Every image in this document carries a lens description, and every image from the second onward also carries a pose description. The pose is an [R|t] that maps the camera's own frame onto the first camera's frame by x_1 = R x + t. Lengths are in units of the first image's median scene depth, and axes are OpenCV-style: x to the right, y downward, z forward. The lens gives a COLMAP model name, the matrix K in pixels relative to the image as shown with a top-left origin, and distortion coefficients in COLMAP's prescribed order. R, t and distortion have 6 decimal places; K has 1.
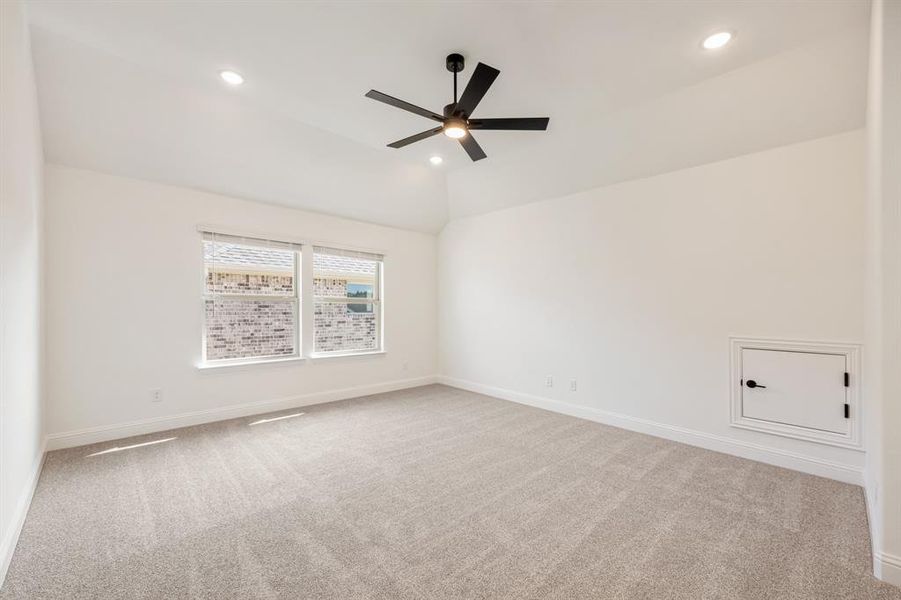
lens RADIAL K [[366.9, 0, 452.1], [0, 366.9, 306.4], [0, 0, 1]] dist [0.000507, -0.000174]
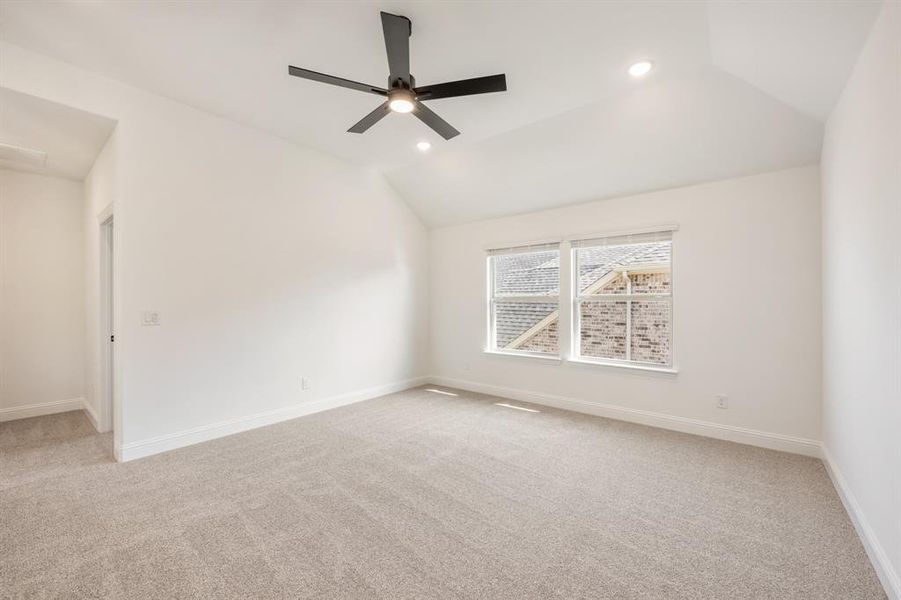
lens RADIAL K [[364.0, 0, 444.8], [0, 364.0, 301.1], [0, 0, 1]] dist [-0.000333, -0.000018]
pose [[0.116146, -0.022114, -0.992986, 0.461998], [0.001647, 0.999755, -0.022073, 0.008490], [0.993231, 0.000929, 0.116153, 0.515358]]
